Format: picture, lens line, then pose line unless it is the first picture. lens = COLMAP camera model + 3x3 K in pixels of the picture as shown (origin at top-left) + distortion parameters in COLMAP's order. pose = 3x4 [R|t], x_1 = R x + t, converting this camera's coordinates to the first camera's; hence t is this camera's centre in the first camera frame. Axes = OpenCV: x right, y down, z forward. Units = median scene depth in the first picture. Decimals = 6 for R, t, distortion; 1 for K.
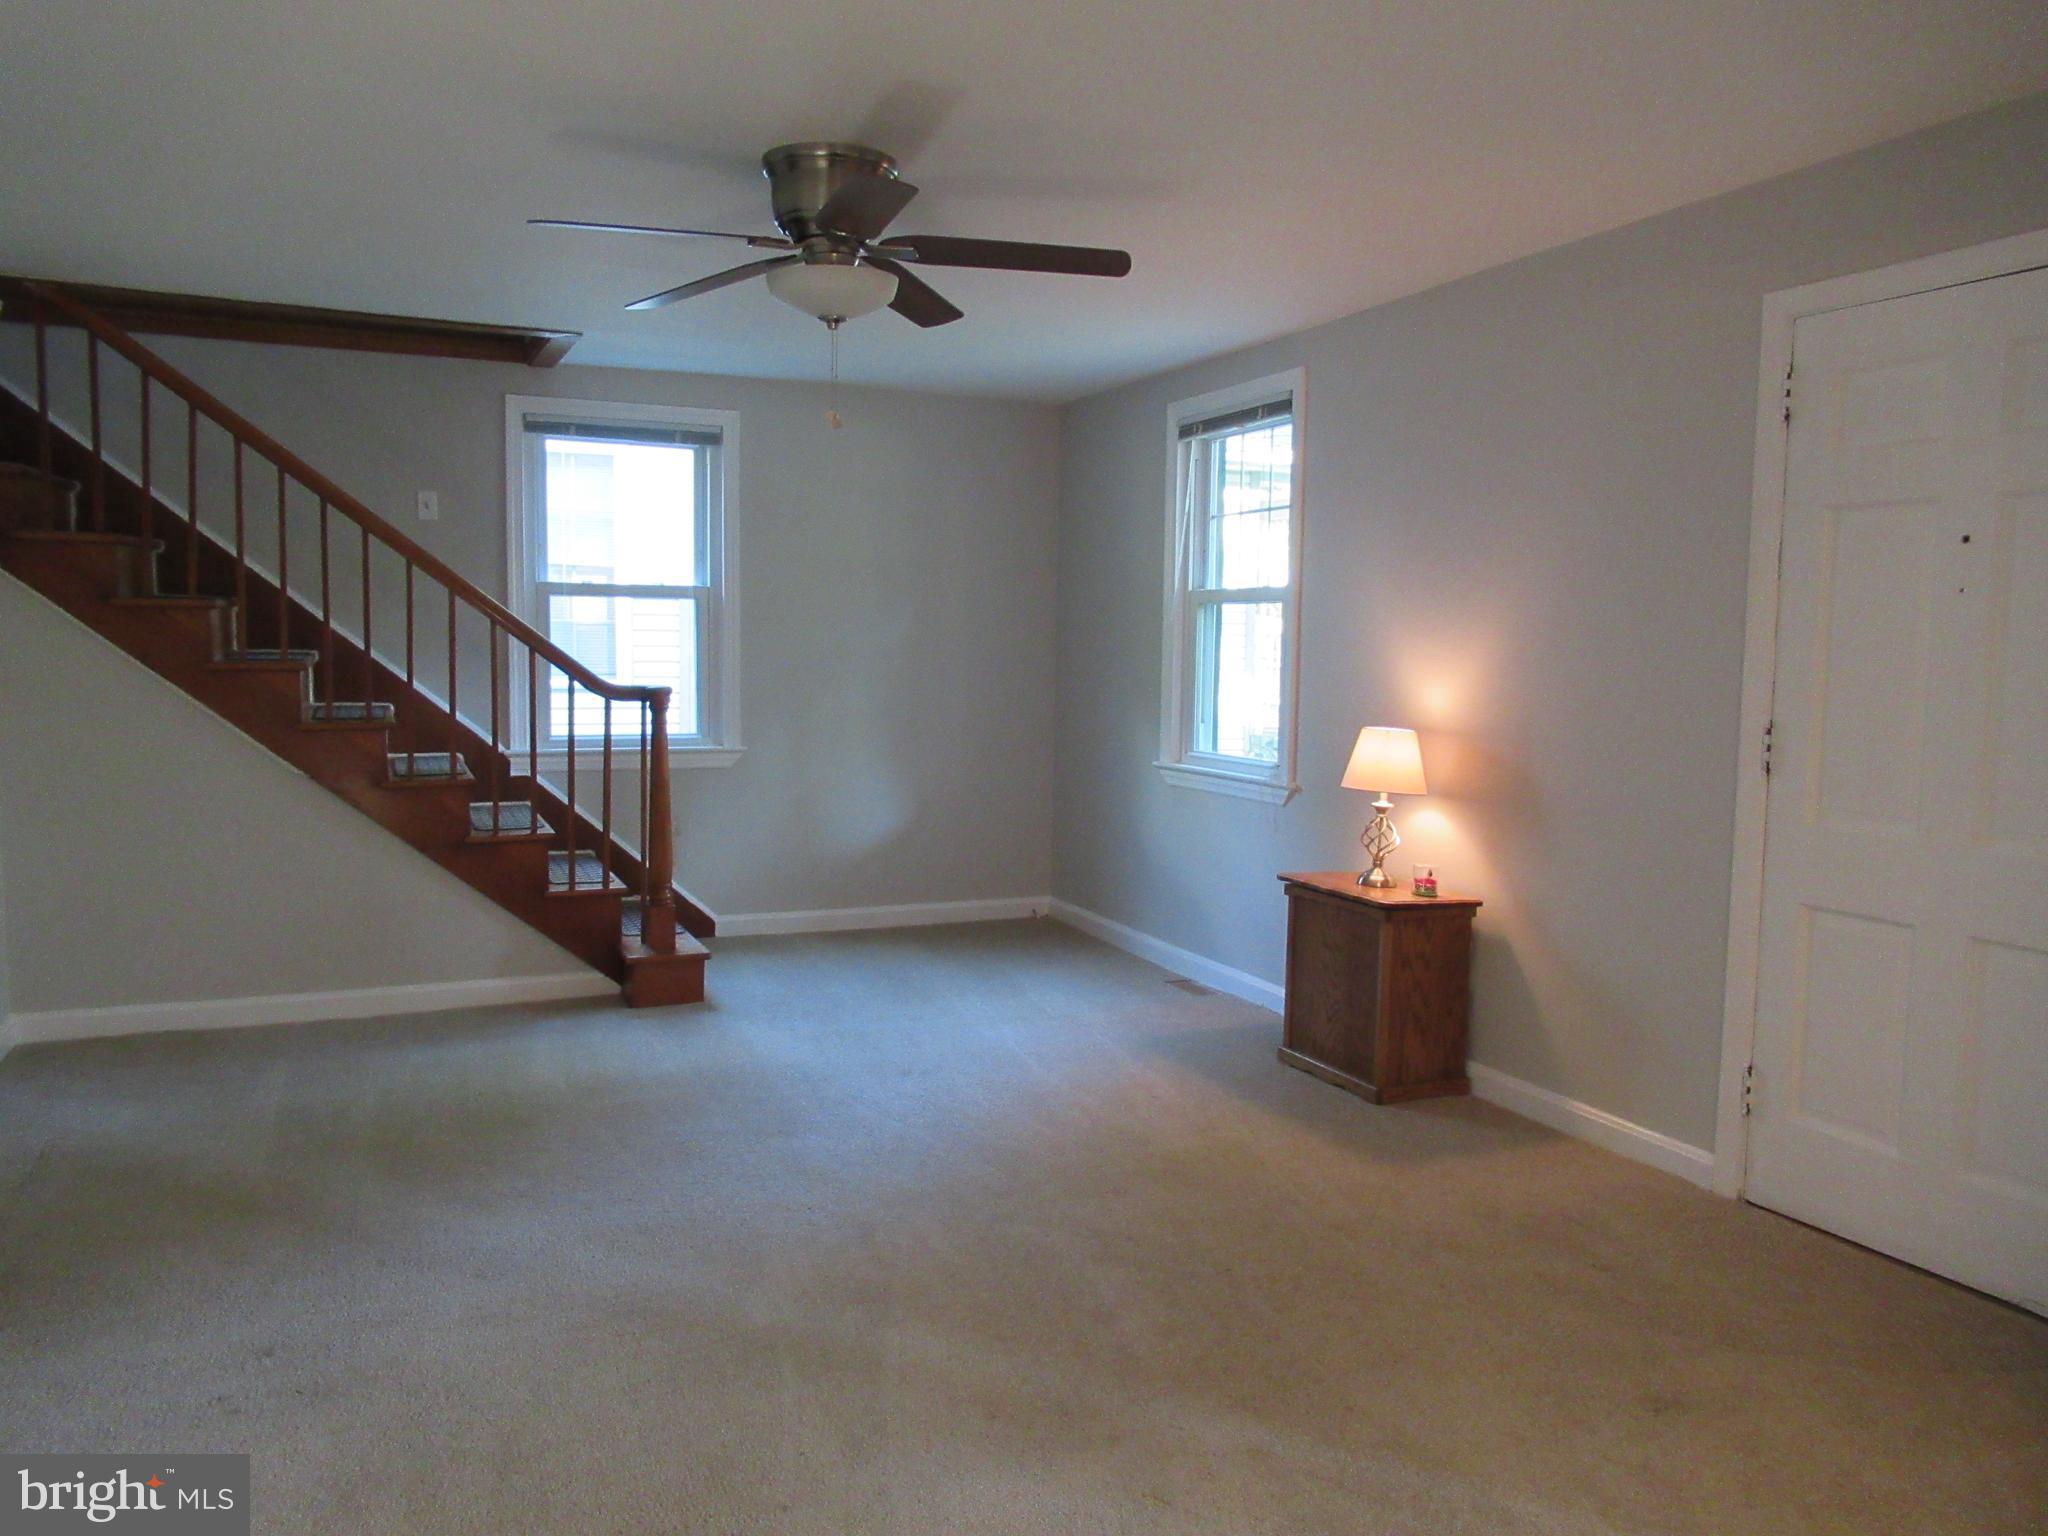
lens RADIAL K [[1497.1, 0, 1013.6], [0, 1497.1, 769.9], [0, 0, 1]] dist [-0.007941, 0.003103]
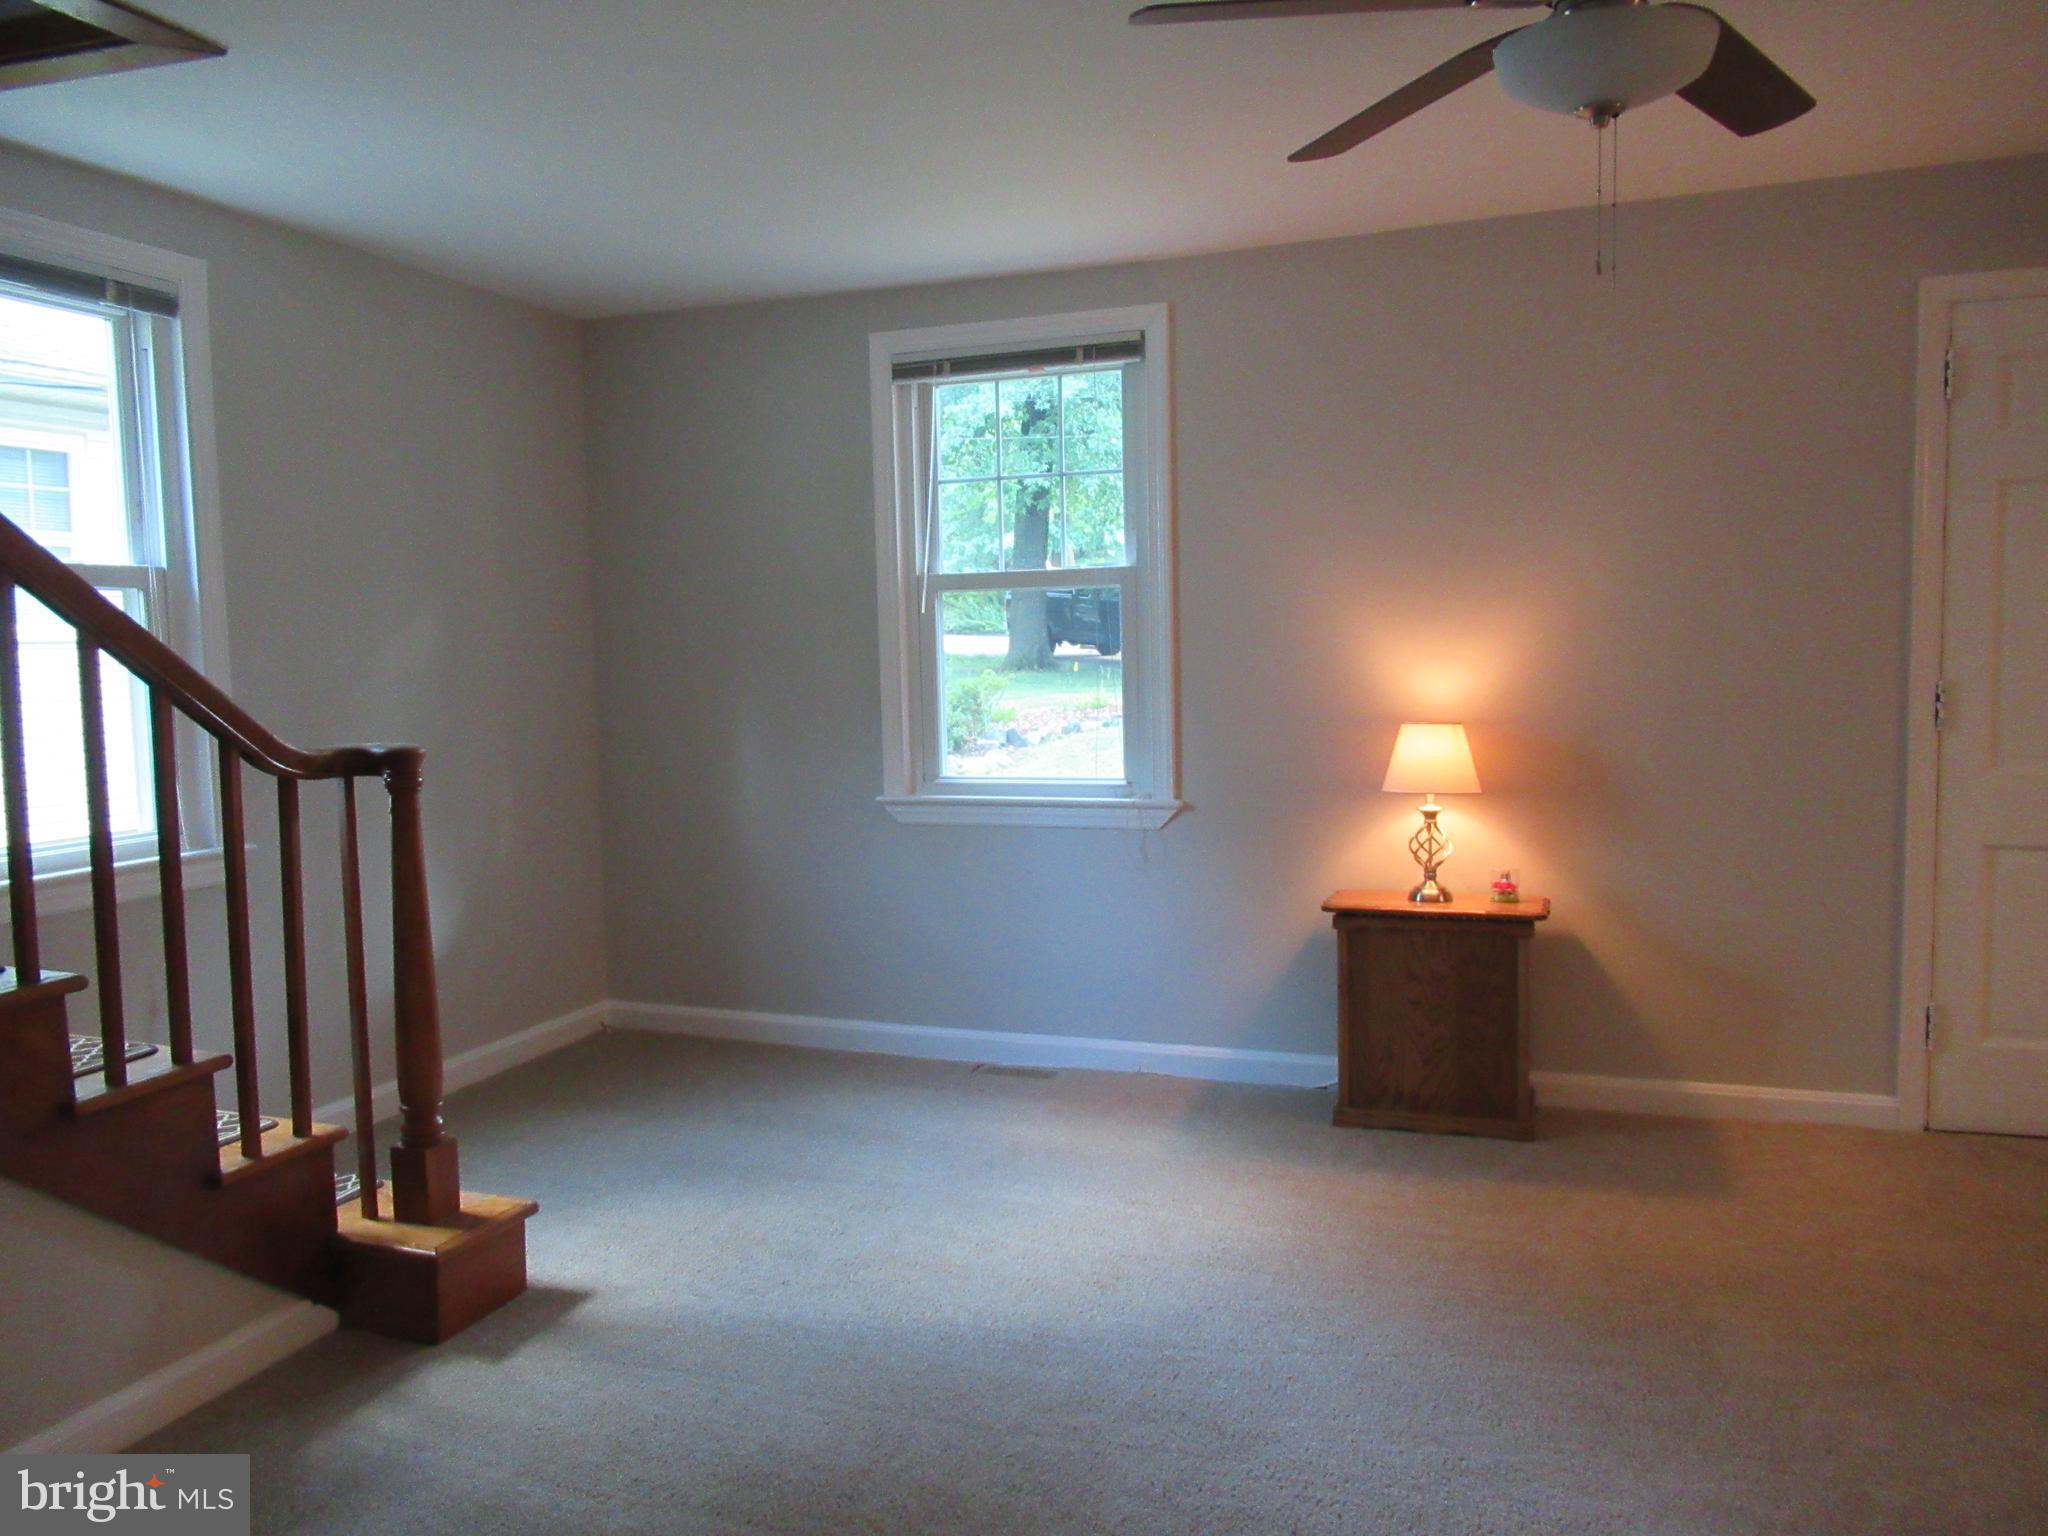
lens RADIAL K [[1497.5, 0, 1034.7], [0, 1497.5, 780.1], [0, 0, 1]] dist [0.002021, 0.003845]
pose [[0.700998, -0.095682, 0.706715, -0.524222], [0.094200, 0.994699, 0.041233, -0.050328], [-0.706914, 0.037668, 0.706295, 0.519771]]
